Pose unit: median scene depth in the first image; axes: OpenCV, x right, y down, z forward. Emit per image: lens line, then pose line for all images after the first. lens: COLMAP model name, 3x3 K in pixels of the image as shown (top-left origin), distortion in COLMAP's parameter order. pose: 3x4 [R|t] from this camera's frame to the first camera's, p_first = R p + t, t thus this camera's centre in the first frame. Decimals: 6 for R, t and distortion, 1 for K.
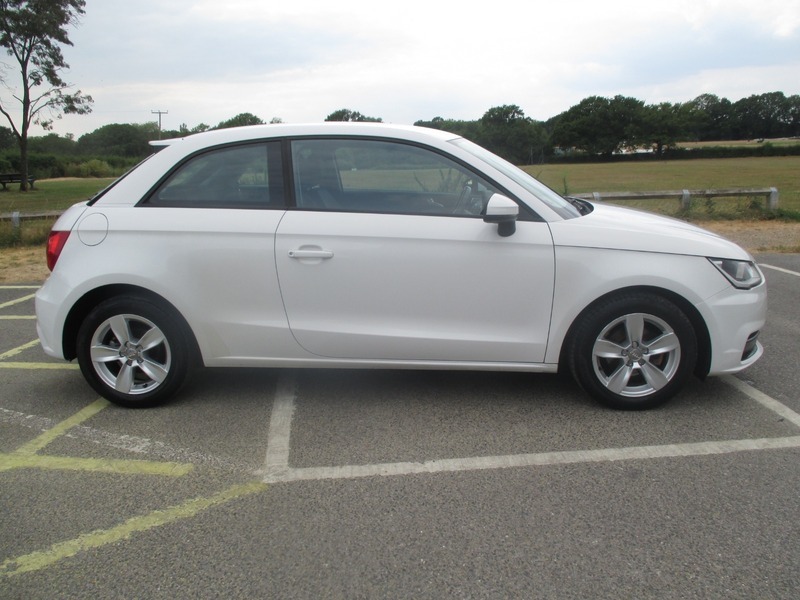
lens RADIAL K [[649.8, 0, 408.7], [0, 649.8, 386.4], [0, 0, 1]] dist [-0.023733, -0.006093]
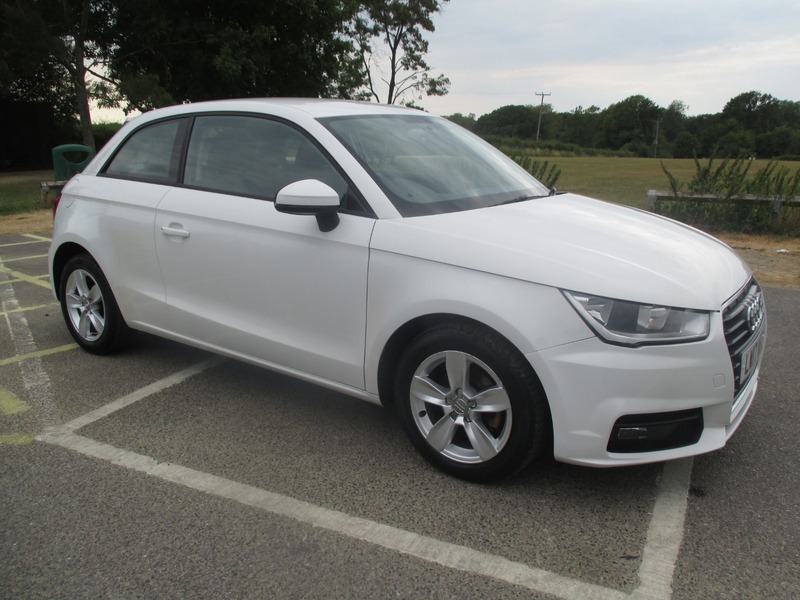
lens RADIAL K [[649.5, 0, 403.4], [0, 649.5, 378.3], [0, 0, 1]] dist [-0.029141, 0.001155]
pose [[0.838081, 0.206760, -0.504847, 0.654261], [-0.200075, 0.977407, 0.068158, -0.115829], [0.507533, 0.043885, 0.860514, 0.317765]]
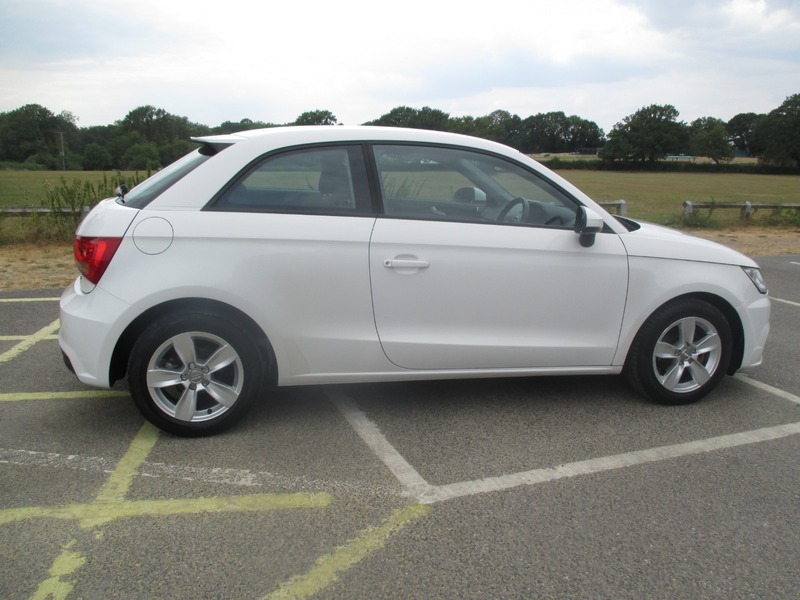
lens RADIAL K [[649.8, 0, 408.7], [0, 649.8, 386.4], [0, 0, 1]] dist [-0.023733, -0.006093]
pose [[0.959954, -0.054735, 0.274758, -0.402870], [0.056543, 0.998399, 0.001343, -0.021646], [-0.274391, 0.014246, 0.961513, 0.069231]]
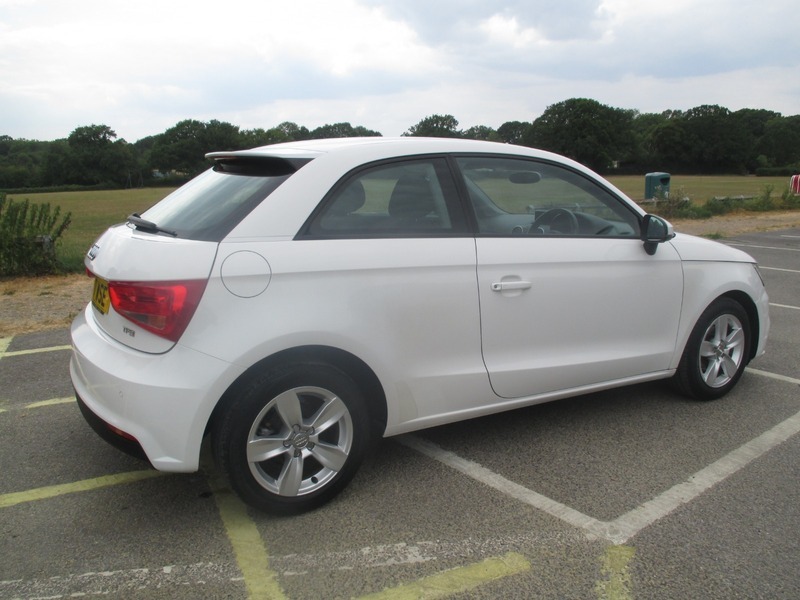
lens RADIAL K [[649.8, 0, 408.7], [0, 649.8, 386.4], [0, 0, 1]] dist [-0.023733, -0.006093]
pose [[0.831329, -0.160720, 0.532035, -0.723026], [0.177908, 0.983859, 0.019221, -0.104969], [-0.526537, 0.078674, 0.846504, 0.319503]]
